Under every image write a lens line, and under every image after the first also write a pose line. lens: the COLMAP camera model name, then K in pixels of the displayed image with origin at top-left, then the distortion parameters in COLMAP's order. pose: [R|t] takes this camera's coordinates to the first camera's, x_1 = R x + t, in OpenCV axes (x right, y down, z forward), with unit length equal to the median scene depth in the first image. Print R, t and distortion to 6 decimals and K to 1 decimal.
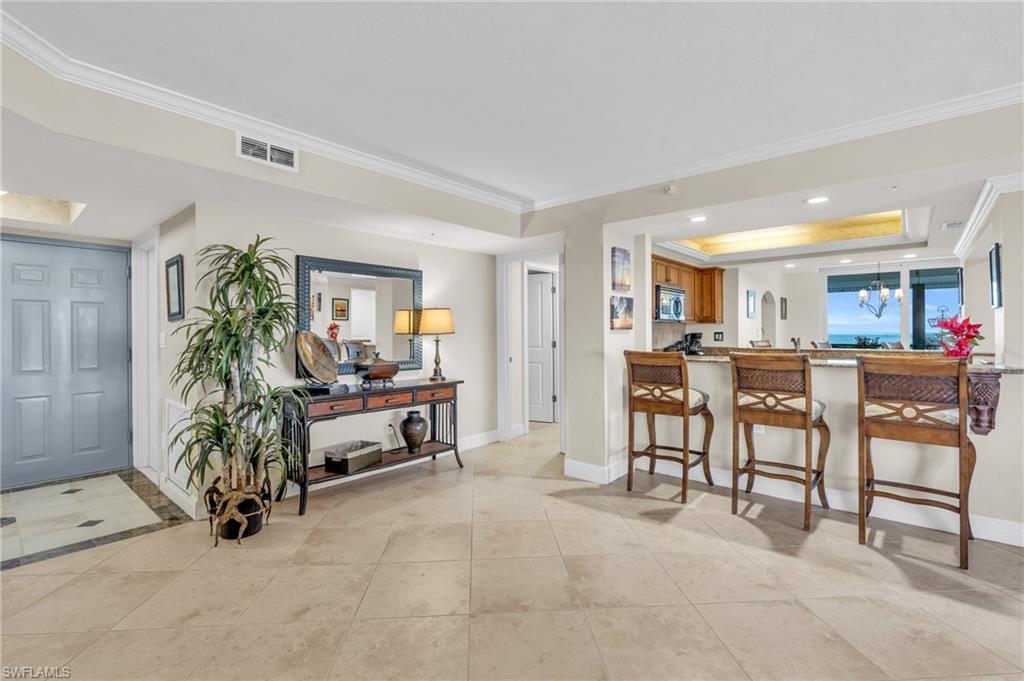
lens RADIAL K [[463.9, 0, 505.0], [0, 463.9, 339.4], [0, 0, 1]] dist [-0.003147, 0.001053]
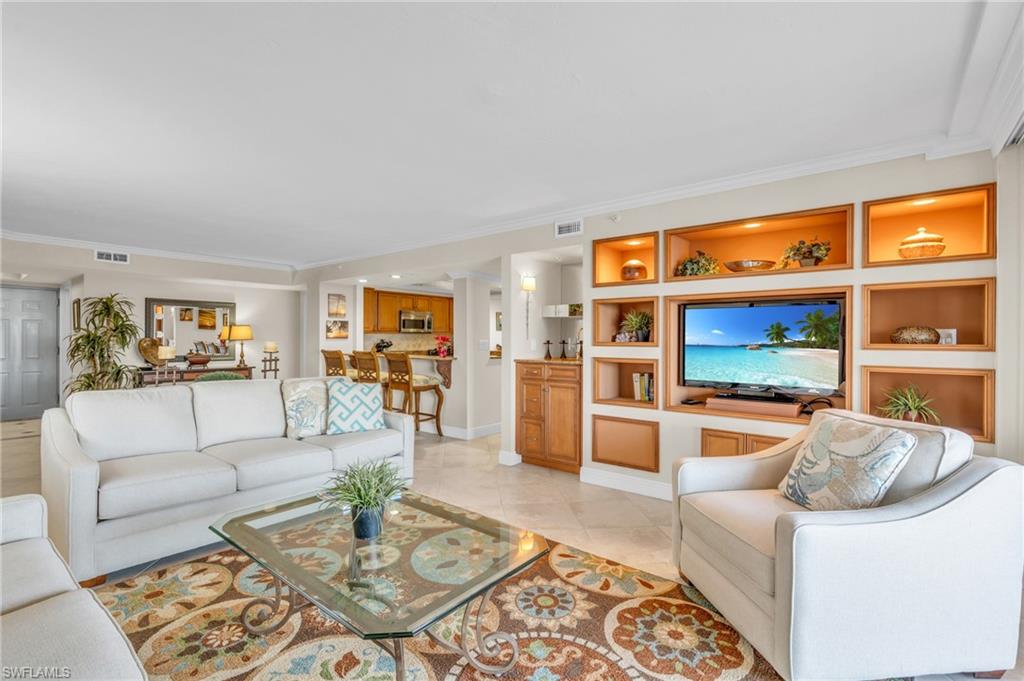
lens RADIAL K [[463.9, 0, 515.1], [0, 463.9, 340.0], [0, 0, 1]] dist [-0.003147, 0.001053]
pose [[0.999157, 0.010354, 0.039729, 0.892652], [-0.010124, 0.999931, -0.005980, -0.012093], [-0.039788, 0.005573, 0.999193, -0.859117]]
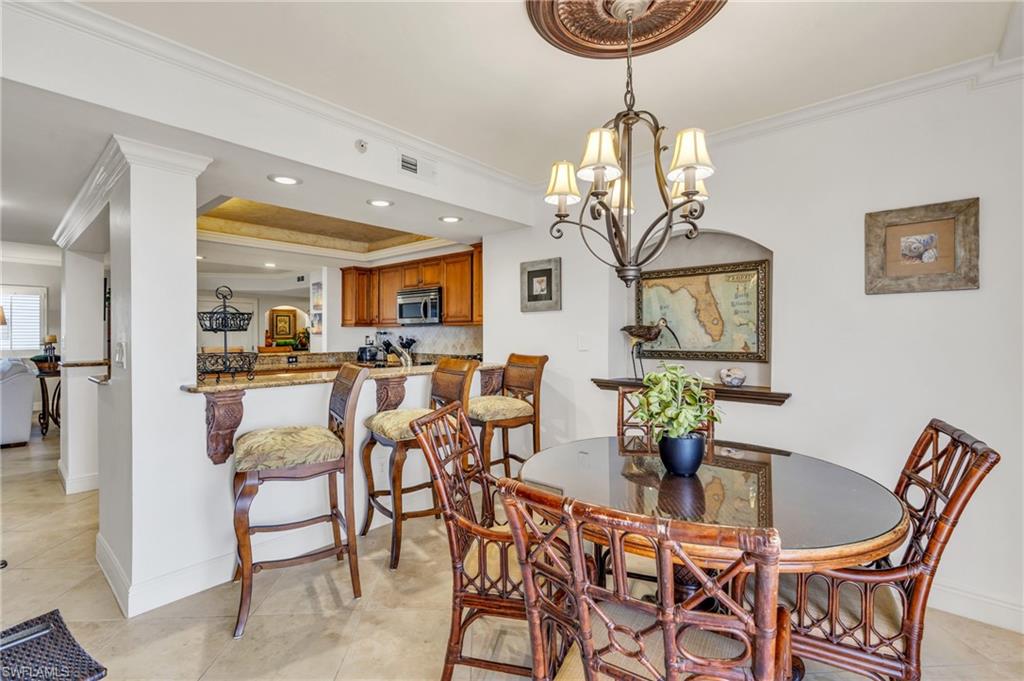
lens RADIAL K [[463.9, 0, 510.6], [0, 463.9, 336.2], [0, 0, 1]] dist [-0.003147, 0.001053]
pose [[-0.004906, 0.004063, -0.999980, 1.831840], [-0.018560, 0.999819, 0.004153, -0.033023], [0.999816, 0.018580, -0.004830, 1.681875]]
